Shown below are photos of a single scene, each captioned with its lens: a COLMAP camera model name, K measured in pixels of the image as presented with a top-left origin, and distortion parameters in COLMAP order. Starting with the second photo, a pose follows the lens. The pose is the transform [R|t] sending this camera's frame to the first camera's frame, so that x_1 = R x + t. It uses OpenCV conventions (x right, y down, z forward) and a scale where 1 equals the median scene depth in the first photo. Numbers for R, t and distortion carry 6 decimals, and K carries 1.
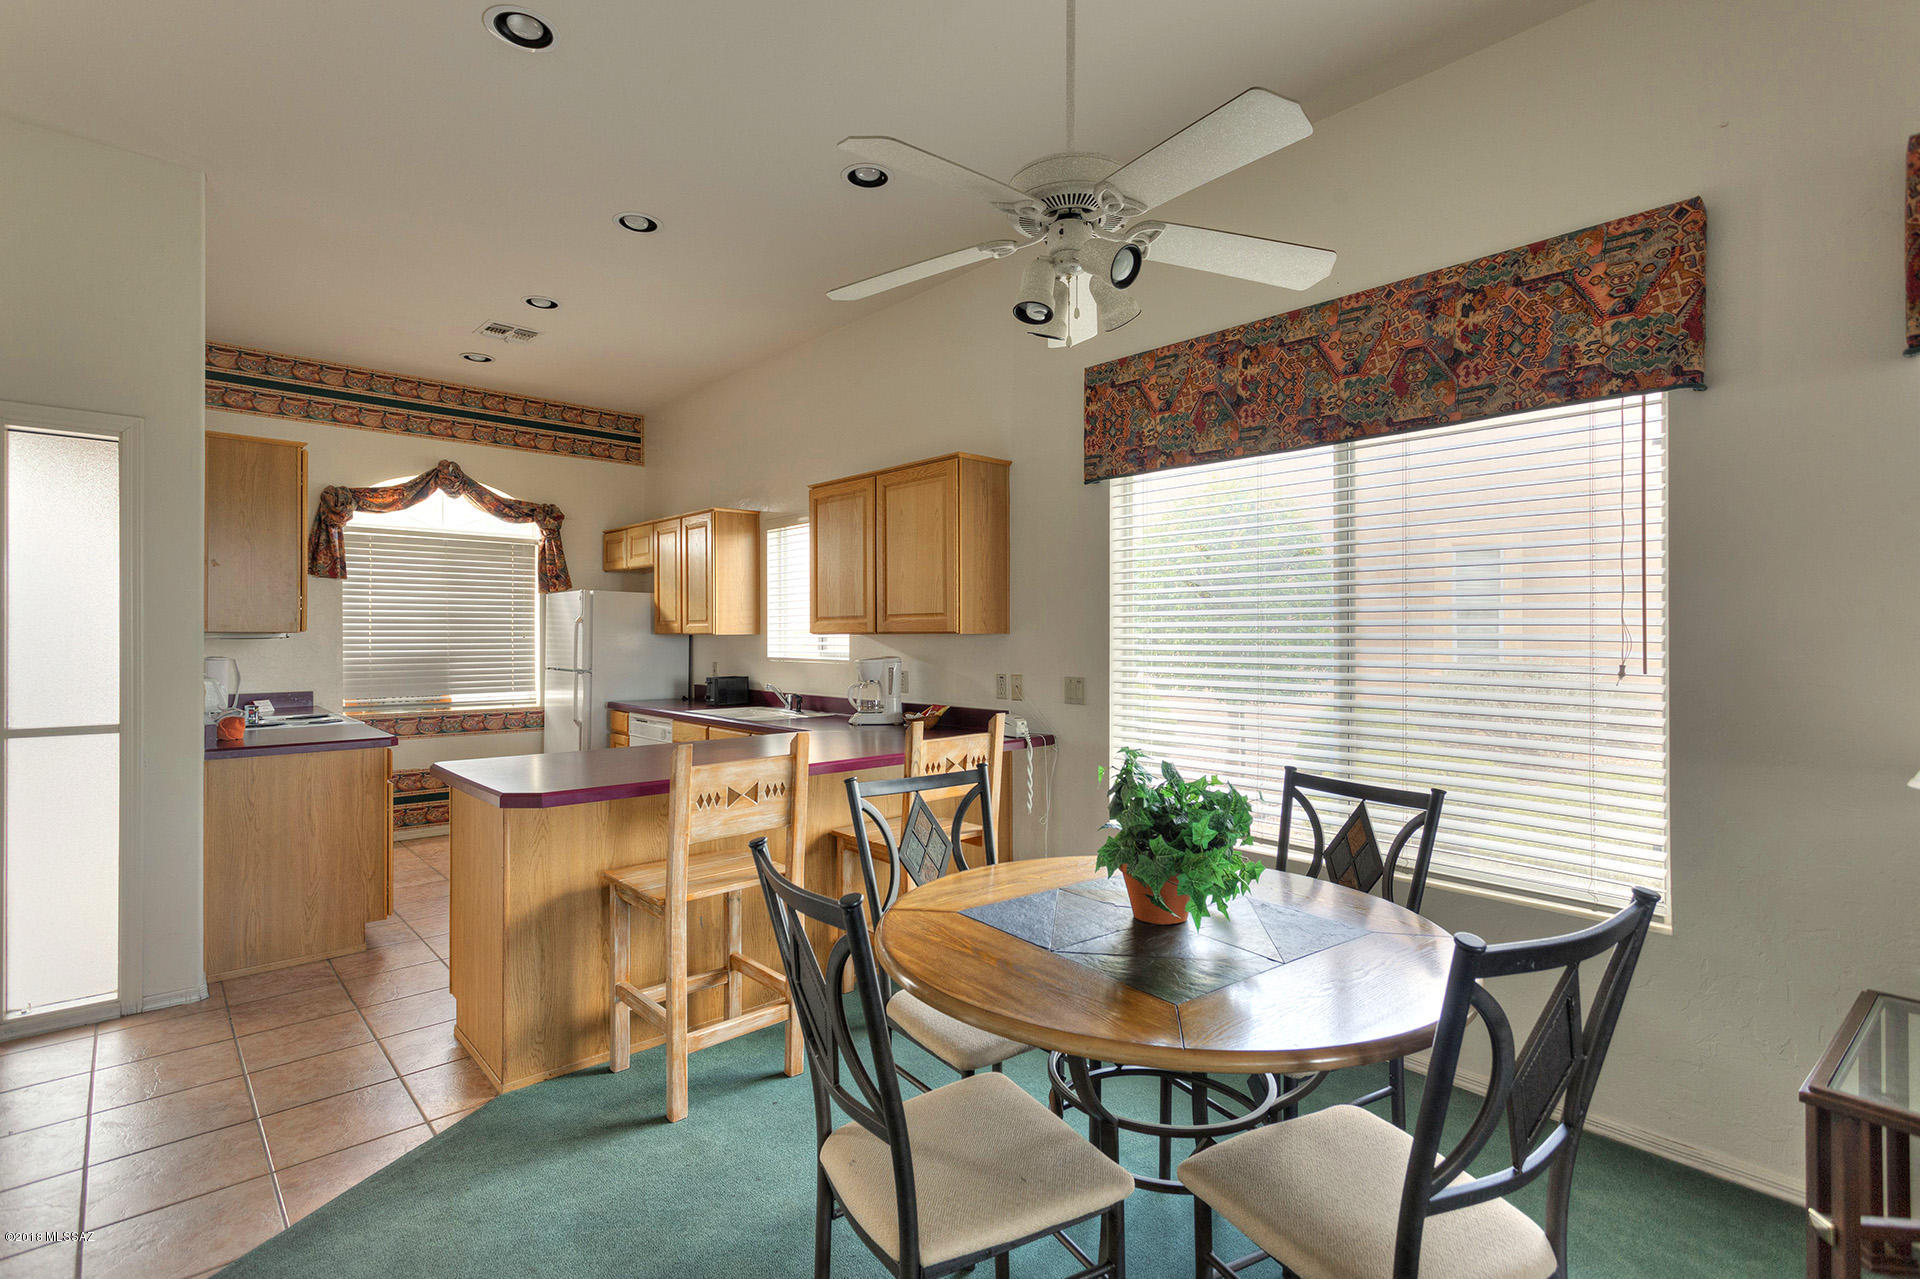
lens RADIAL K [[924.1, 0, 951.7], [0, 924.1, 634.5], [0, 0, 1]] dist [0.007141, 0.000275]
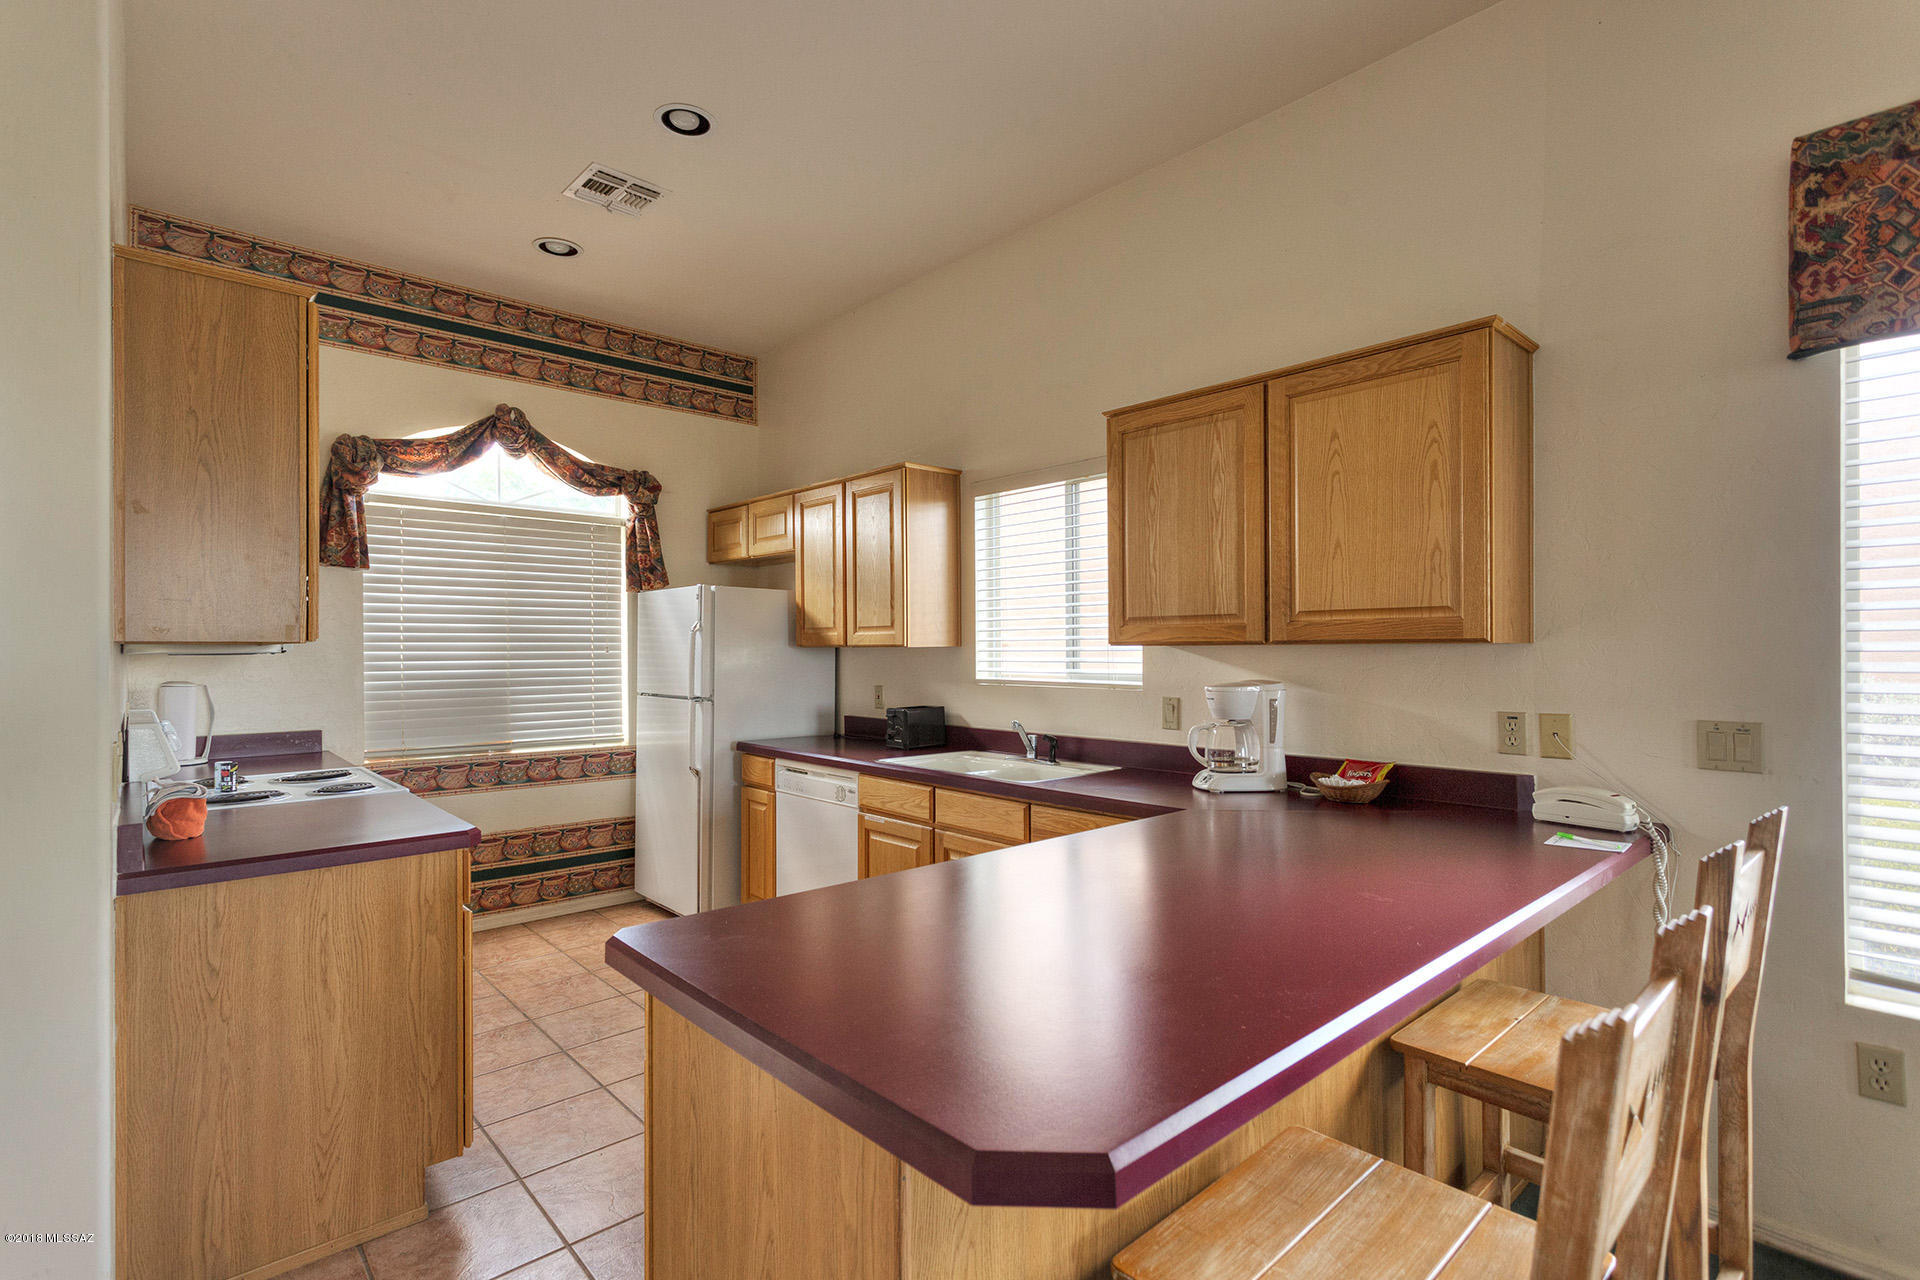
lens RADIAL K [[924.1, 0, 961.2], [0, 924.1, 648.8], [0, 0, 1]] dist [0.007141, 0.000275]
pose [[0.999961, -0.002976, 0.008296, -0.207468], [0.002965, 0.999995, 0.001290, 0.000666], [-0.008299, -0.001265, 0.999965, 0.290884]]
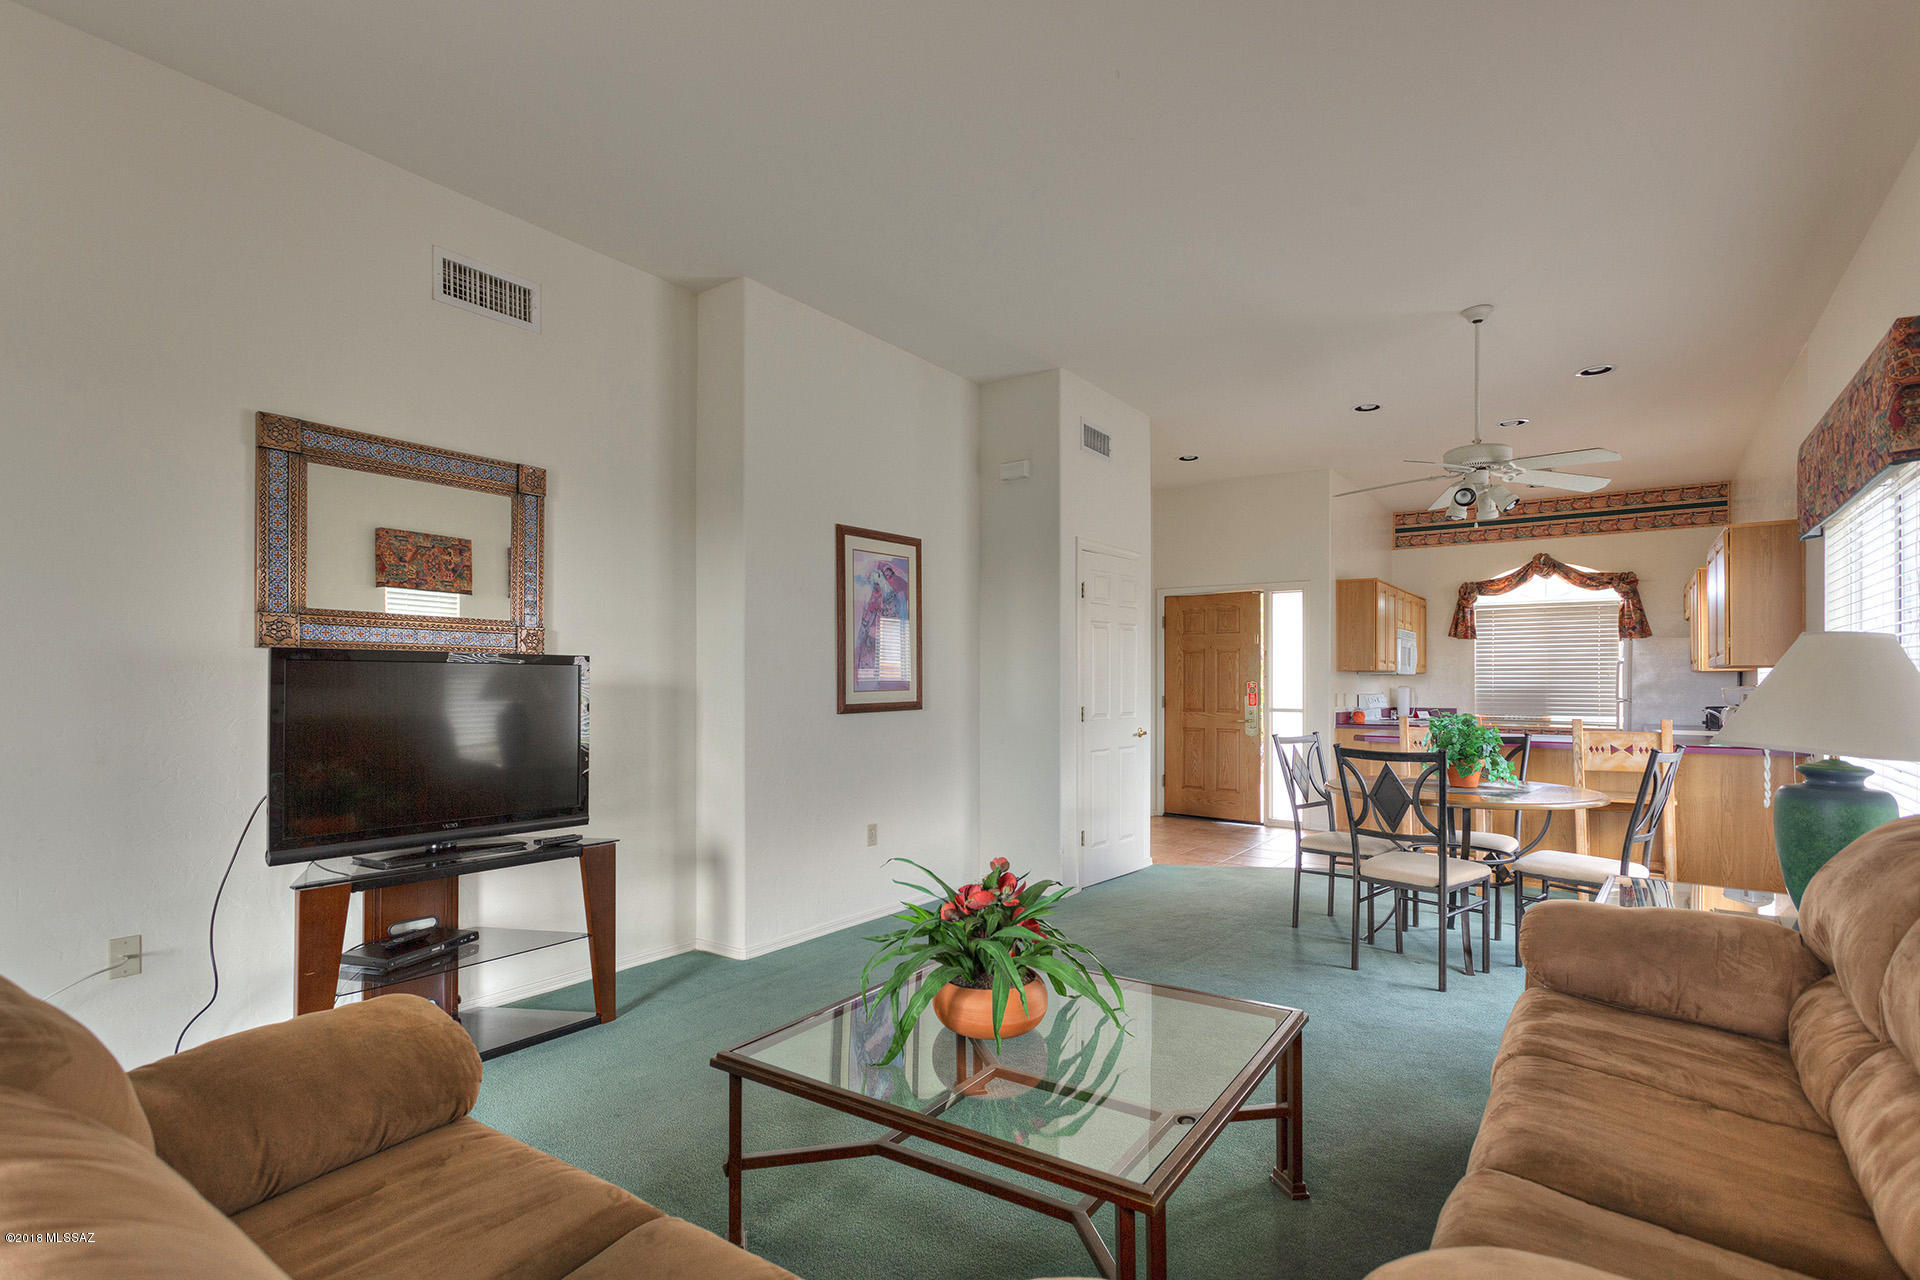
lens RADIAL K [[924.1, 0, 950.6], [0, 924.1, 678.1], [0, 0, 1]] dist [0.007141, 0.000275]
pose [[0.230287, -0.005464, -0.973107, 0.673448], [0.001000, 0.999985, -0.005379, 0.014551], [0.973122, 0.000266, 0.230289, -0.239035]]
